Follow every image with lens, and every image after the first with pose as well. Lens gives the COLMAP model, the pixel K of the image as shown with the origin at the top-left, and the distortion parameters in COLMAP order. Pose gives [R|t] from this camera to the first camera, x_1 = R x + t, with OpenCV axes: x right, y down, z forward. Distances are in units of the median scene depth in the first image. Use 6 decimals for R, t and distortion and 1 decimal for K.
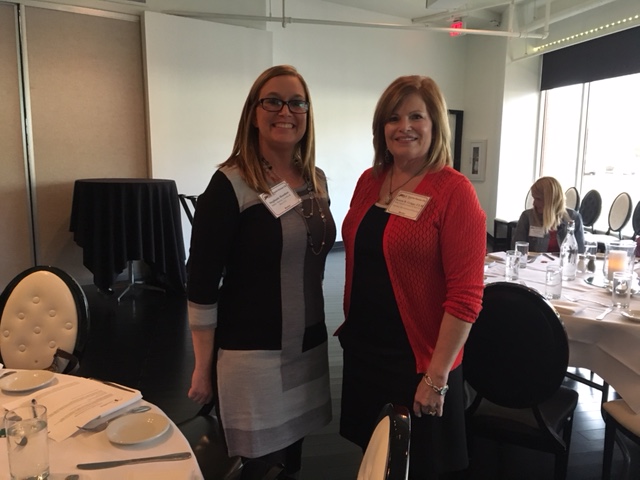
lens RADIAL K [[544.7, 0, 320.0], [0, 544.7, 240.0], [0, 0, 1]] dist [-0.000176, -0.003326]
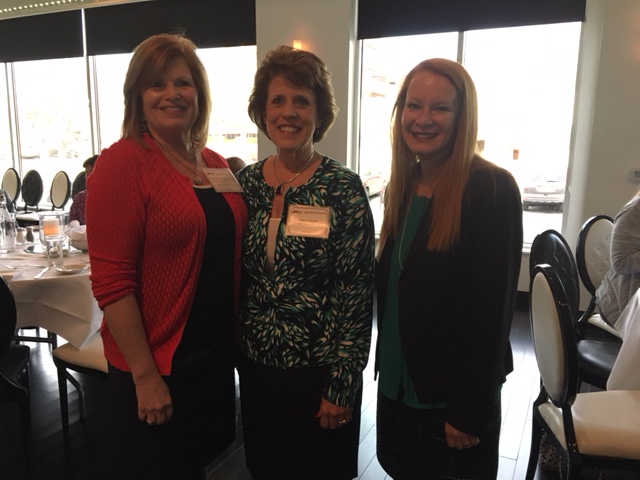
lens RADIAL K [[552.3, 0, 320.0], [0, 552.3, 240.0], [0, 0, 1]] dist [0.089796, 0.001242]
pose [[0.616422, -0.128497, 0.776861, -0.020925], [0.113945, 0.990767, 0.073466, 0.038339], [-0.779128, 0.043234, 0.625372, -0.156950]]
